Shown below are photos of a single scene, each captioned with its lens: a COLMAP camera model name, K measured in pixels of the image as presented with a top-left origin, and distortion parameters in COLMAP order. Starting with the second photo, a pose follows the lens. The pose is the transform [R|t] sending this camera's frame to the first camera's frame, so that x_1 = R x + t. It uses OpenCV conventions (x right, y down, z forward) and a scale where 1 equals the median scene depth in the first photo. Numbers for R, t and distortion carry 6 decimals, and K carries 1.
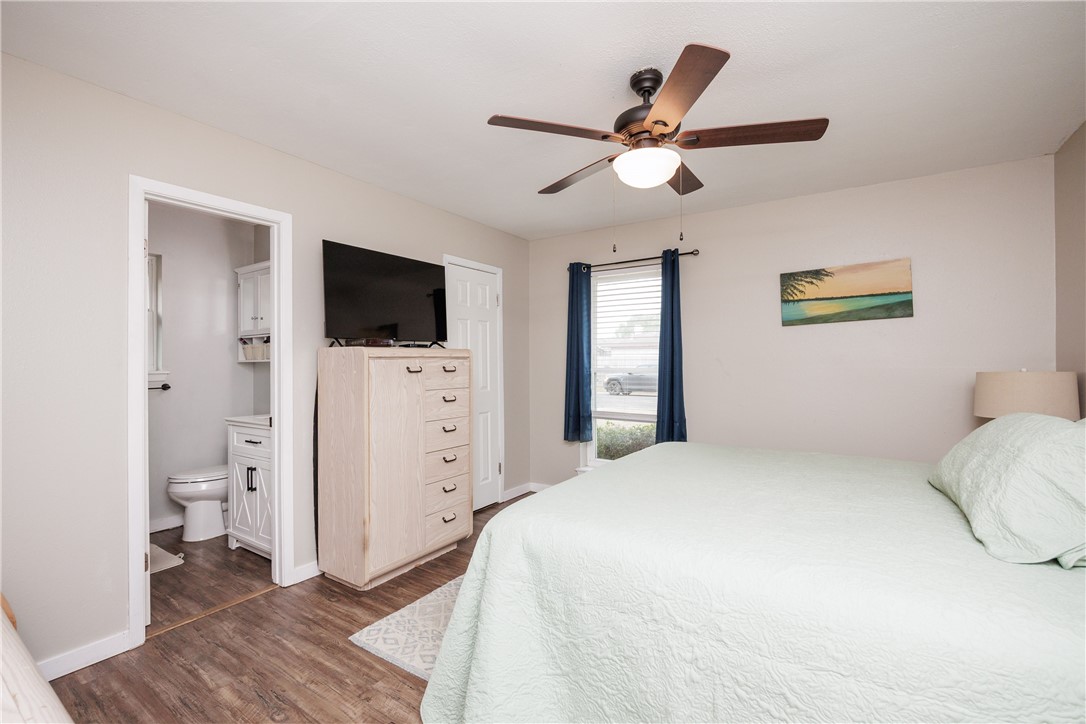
lens RADIAL K [[486.2, 0, 543.3], [0, 486.2, 358.9], [0, 0, 1]] dist [-0.000781, -0.000037]
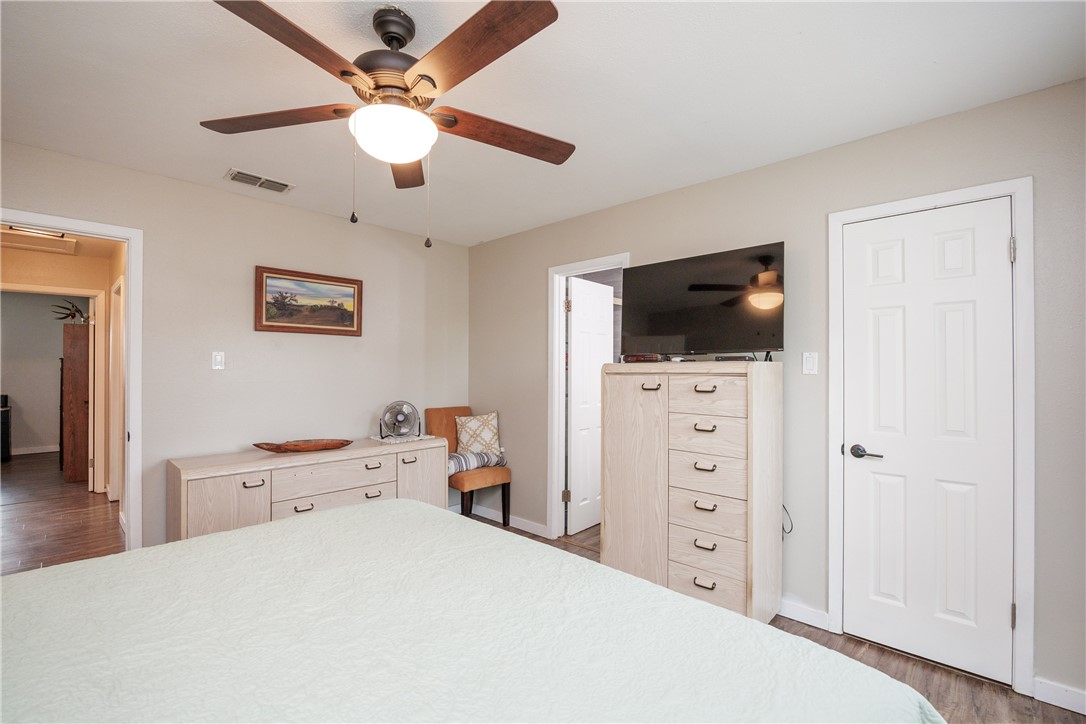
lens RADIAL K [[486.2, 0, 541.6], [0, 486.2, 367.8], [0, 0, 1]] dist [-0.000781, -0.000037]
pose [[-0.168307, -0.001280, -0.985734, 0.631320], [-0.003391, 0.999994, -0.000719, -0.011556], [0.985729, 0.003221, -0.168310, 0.914075]]
